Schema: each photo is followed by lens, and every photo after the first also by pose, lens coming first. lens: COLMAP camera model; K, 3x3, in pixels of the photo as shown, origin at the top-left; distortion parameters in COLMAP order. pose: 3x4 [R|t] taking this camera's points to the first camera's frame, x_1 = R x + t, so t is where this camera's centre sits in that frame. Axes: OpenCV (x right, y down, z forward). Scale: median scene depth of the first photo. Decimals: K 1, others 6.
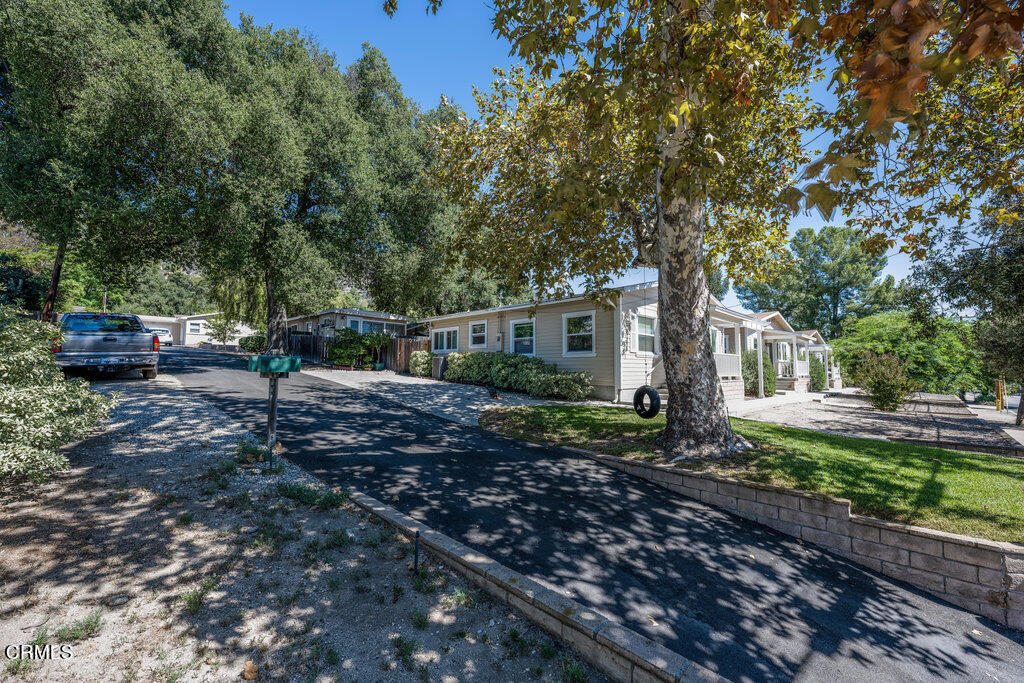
lens RADIAL K [[408.3, 0, 513.9], [0, 408.3, 343.8], [0, 0, 1]] dist [-0.004620, 0.000070]
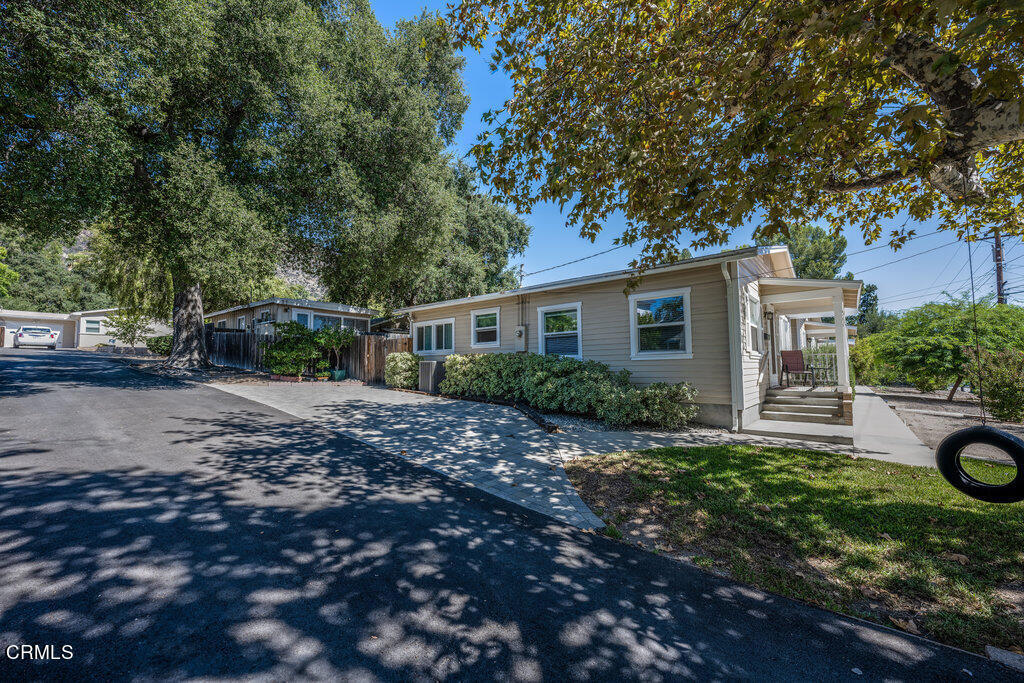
lens RADIAL K [[408.3, 0, 514.9], [0, 408.3, 344.3], [0, 0, 1]] dist [-0.004620, 0.000070]
pose [[0.993990, -0.010346, 0.108985, -0.110537], [0.009864, 0.999939, 0.004959, 0.001543], [-0.109029, -0.003854, 0.994031, 0.276491]]
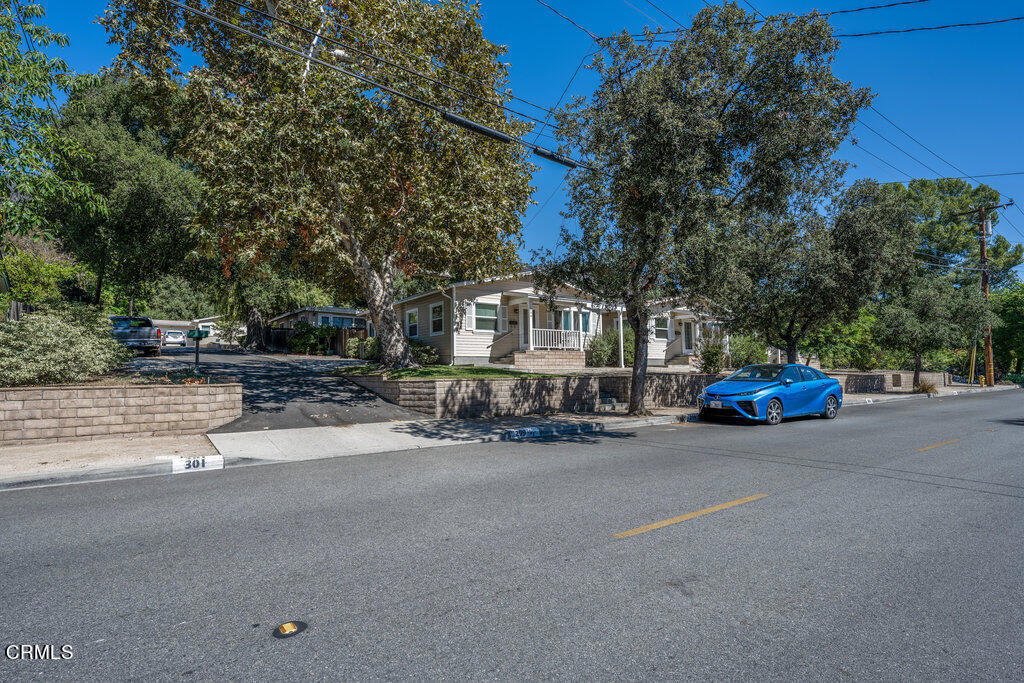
lens RADIAL K [[504.2, 0, 508.0], [0, 504.2, 337.4], [0, 0, 1]] dist [0.001433, -0.000007]
pose [[0.988396, -0.032297, -0.148426, 0.480224], [0.030983, 0.999458, -0.011154, 0.048951], [0.148706, 0.006426, 0.988861, -0.468867]]
